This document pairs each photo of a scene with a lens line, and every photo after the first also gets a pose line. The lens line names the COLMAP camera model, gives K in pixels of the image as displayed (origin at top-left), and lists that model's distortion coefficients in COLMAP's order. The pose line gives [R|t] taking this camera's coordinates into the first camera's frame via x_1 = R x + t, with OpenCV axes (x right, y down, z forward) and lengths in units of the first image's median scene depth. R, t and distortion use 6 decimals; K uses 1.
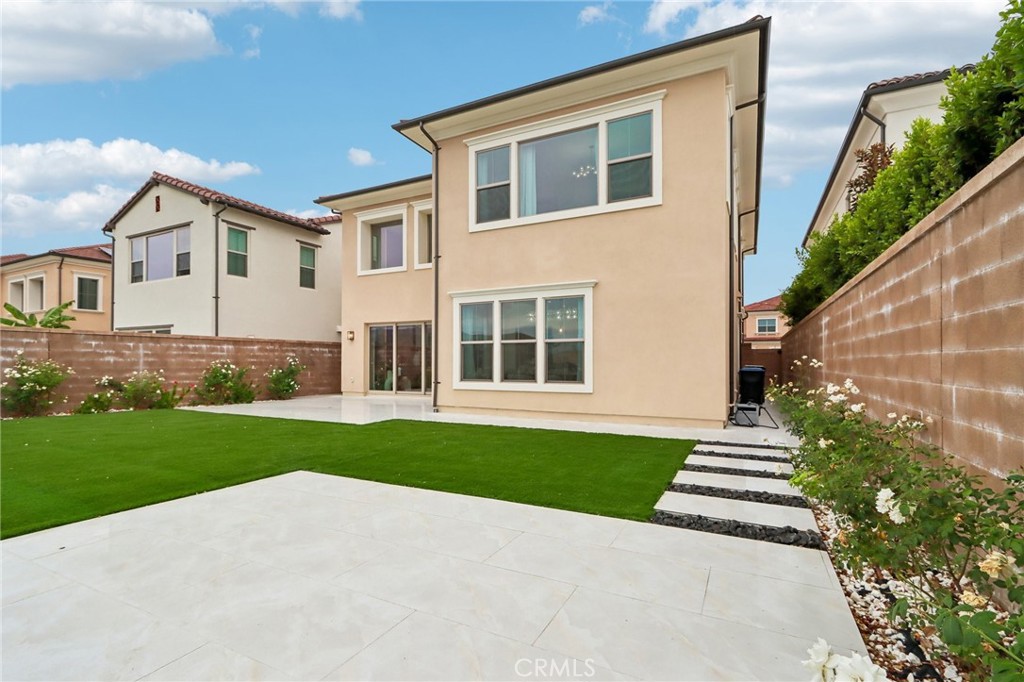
lens RADIAL K [[470.0, 0, 507.0], [0, 470.0, 348.0], [0, 0, 1]] dist [0.000255, -0.000039]
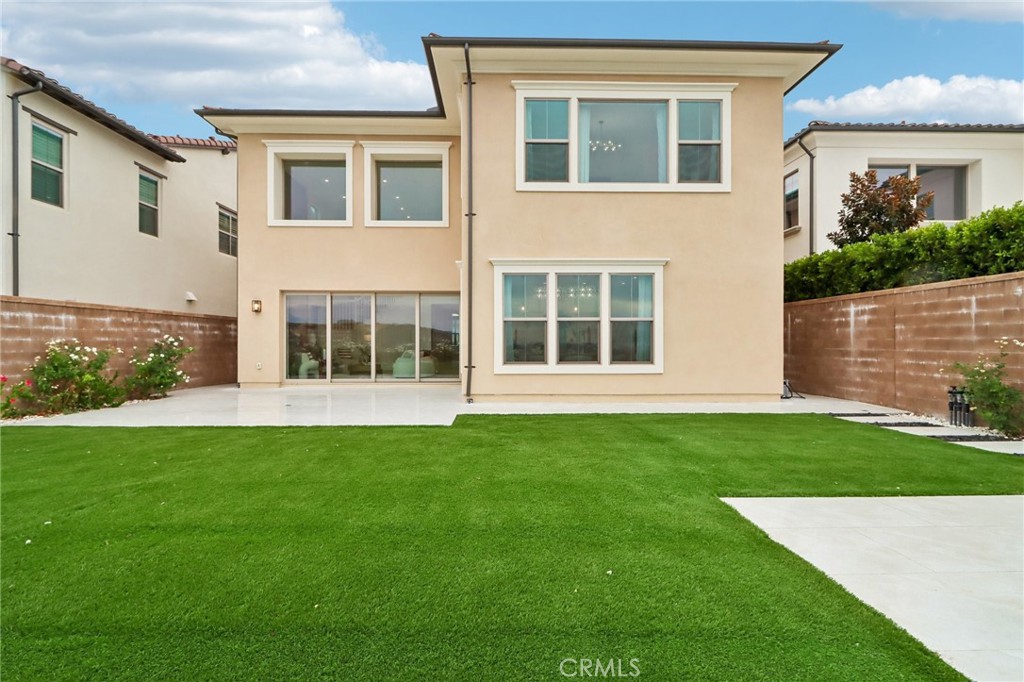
lens RADIAL K [[465.9, 0, 507.9], [0, 465.9, 334.5], [0, 0, 1]] dist [-0.001212, -0.000834]
pose [[0.881678, 0.007035, 0.471800, -0.440254], [-0.013728, 0.999848, 0.010745, 0.006440], [-0.471653, -0.015951, 0.881640, 0.228269]]
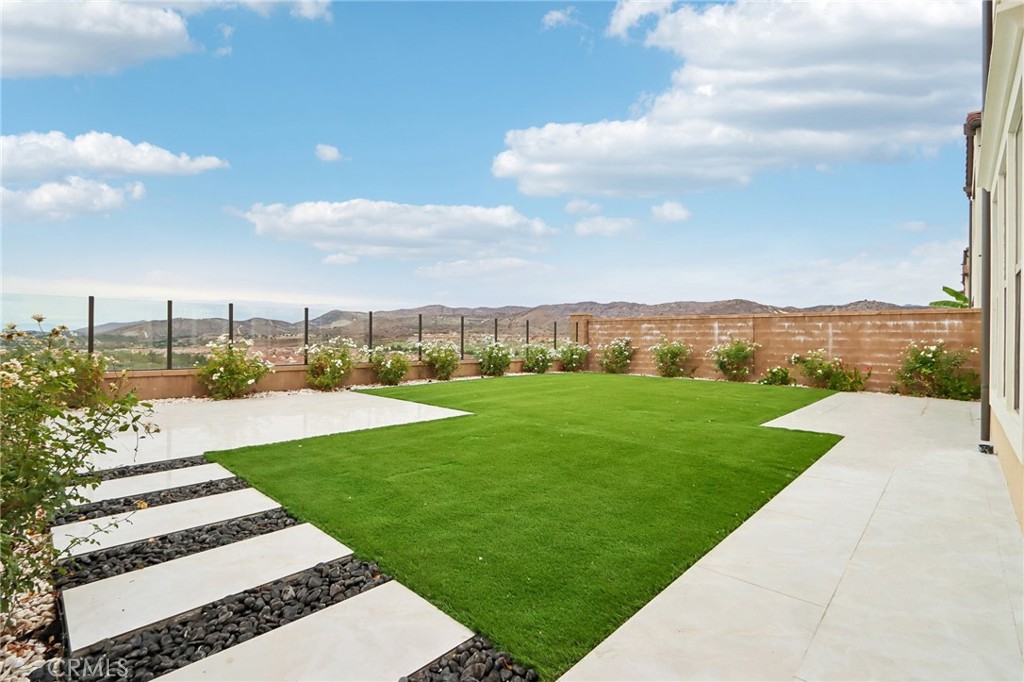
lens RADIAL K [[469.0, 0, 507.5], [0, 469.0, 339.4], [0, 0, 1]] dist [0.001199, -0.000379]
pose [[-0.291694, -0.001070, -0.956511, 0.385457], [0.019300, 0.999789, -0.007004, 0.019673], [0.956317, -0.020504, -0.291612, 0.639635]]
